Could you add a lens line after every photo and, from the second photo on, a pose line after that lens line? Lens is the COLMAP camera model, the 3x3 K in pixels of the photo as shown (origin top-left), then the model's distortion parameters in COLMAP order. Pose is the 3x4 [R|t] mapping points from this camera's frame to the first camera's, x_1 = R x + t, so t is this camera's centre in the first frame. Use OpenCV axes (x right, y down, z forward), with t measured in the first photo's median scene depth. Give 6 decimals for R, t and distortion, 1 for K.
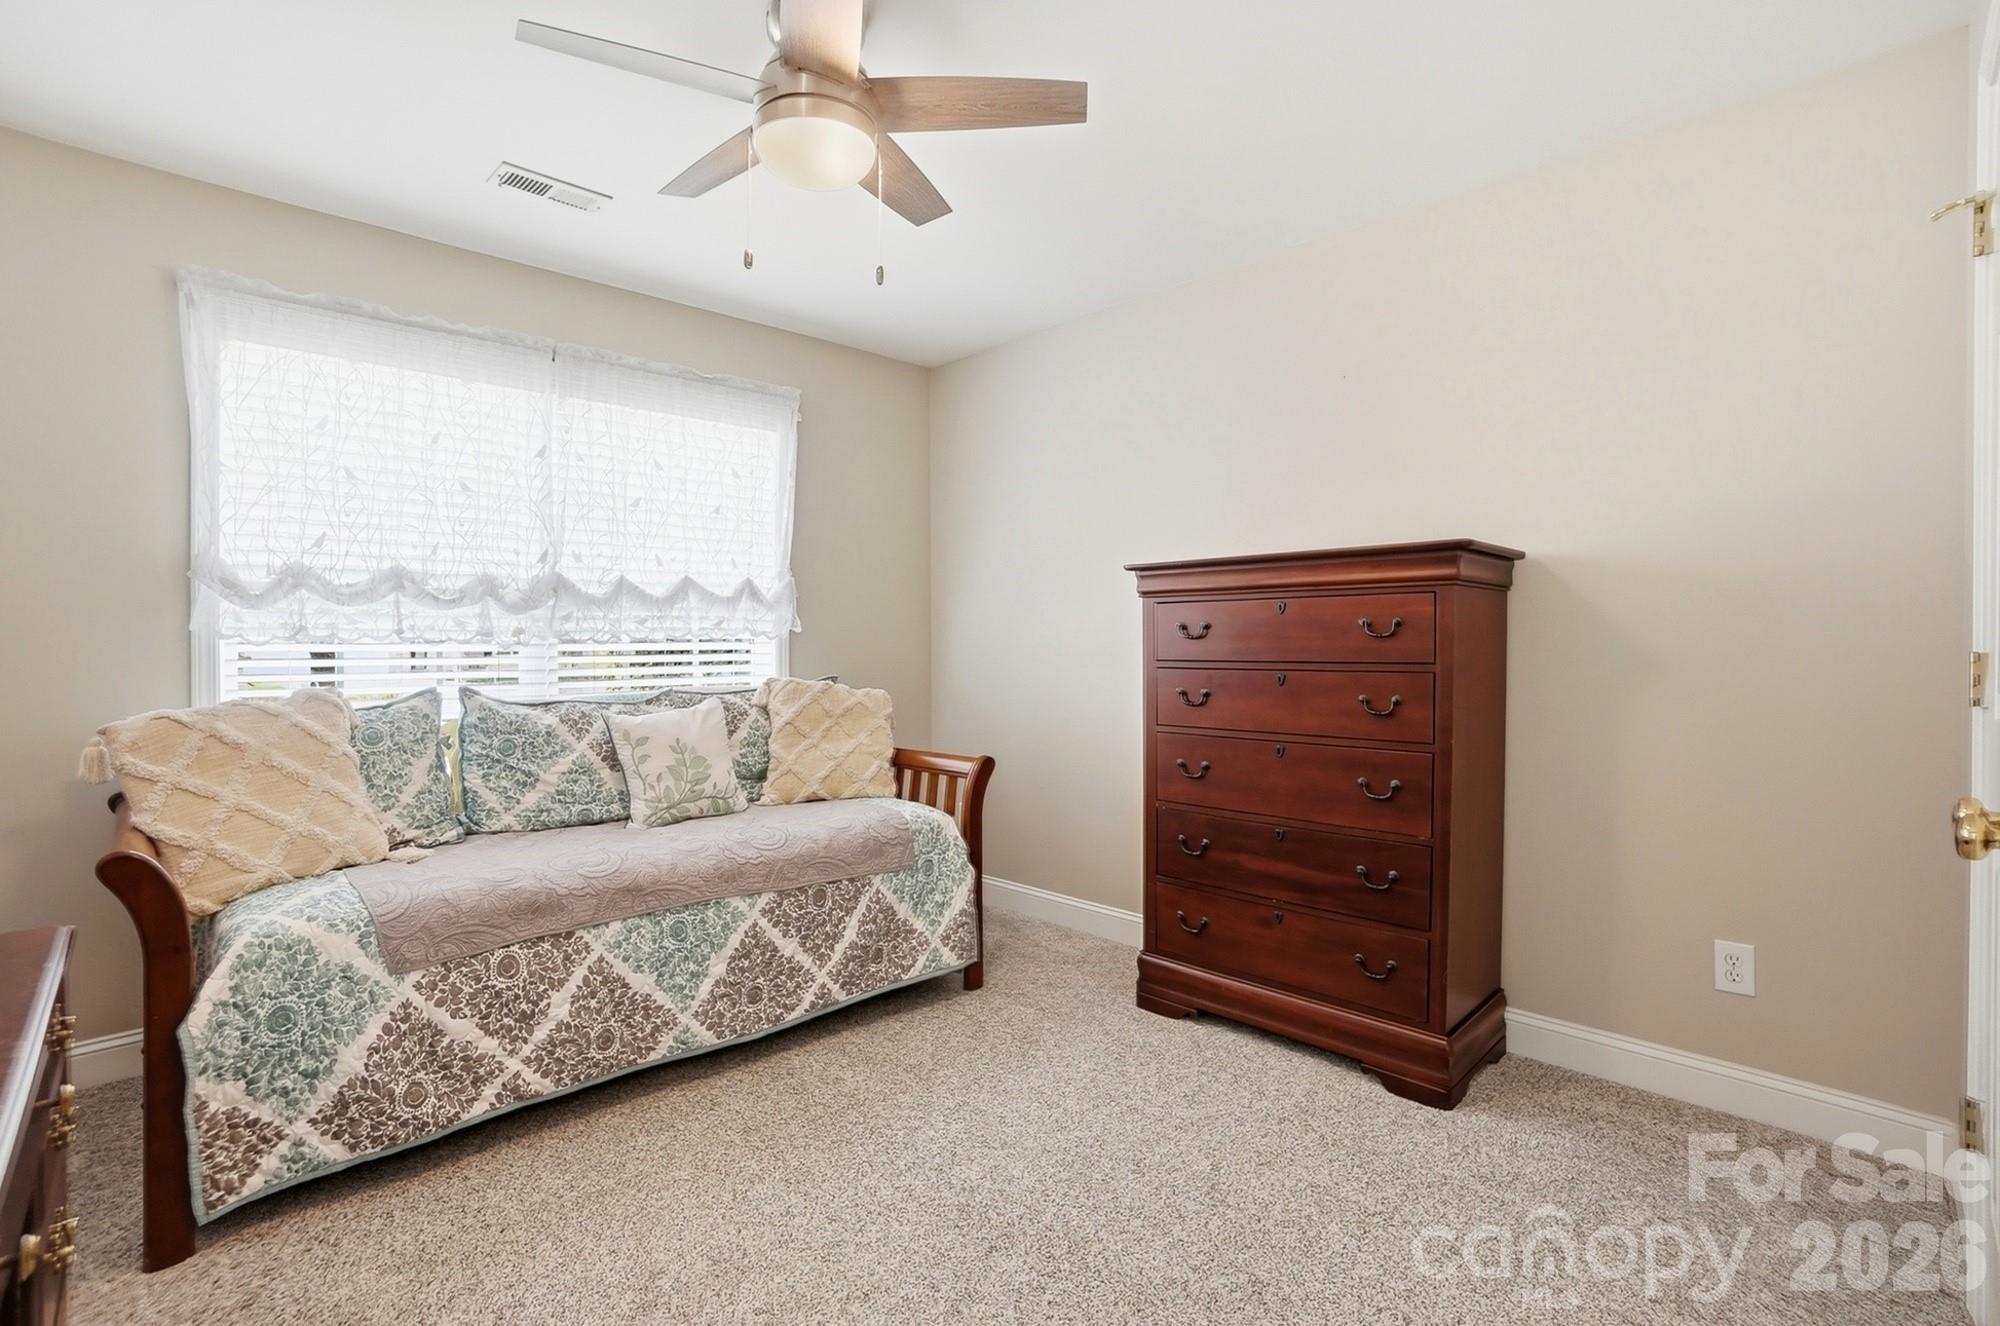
lens RADIAL K [[936.8, 0, 999.6], [0, 936.8, 627.8], [0, 0, 1]] dist [-0.033772, 0.017437]
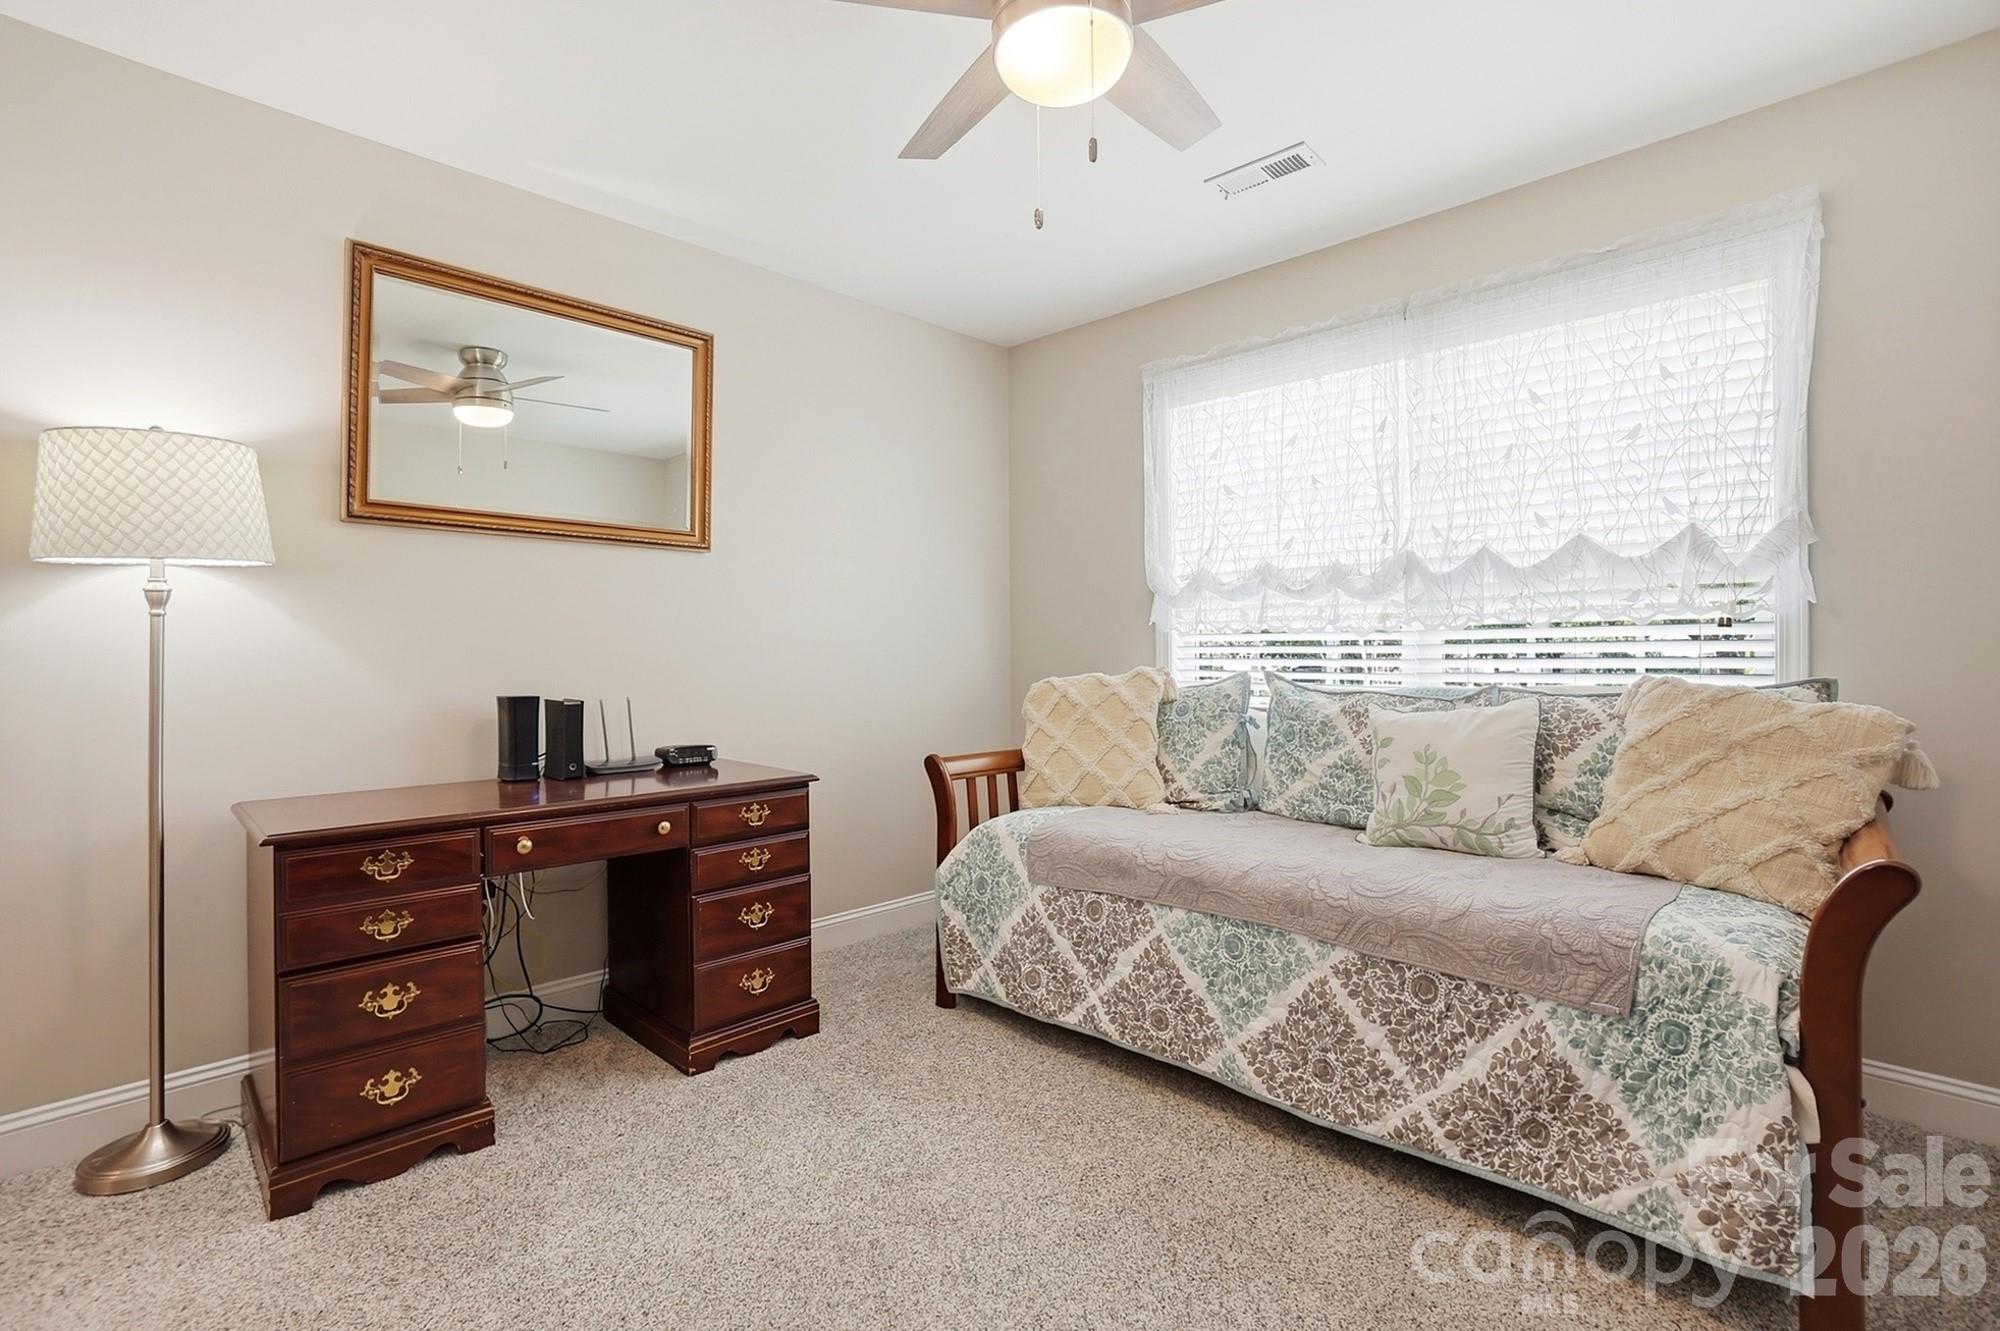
lens RADIAL K [[901.5, 0, 988.4], [0, 901.5, 657.1], [0, 0, 1]] dist [-0.036021, 0.014143]
pose [[0.032186, 0.004165, -0.999473, 0.474681], [0.018300, 0.999821, 0.004755, 0.038741], [0.999314, -0.018443, 0.032104, 0.701046]]
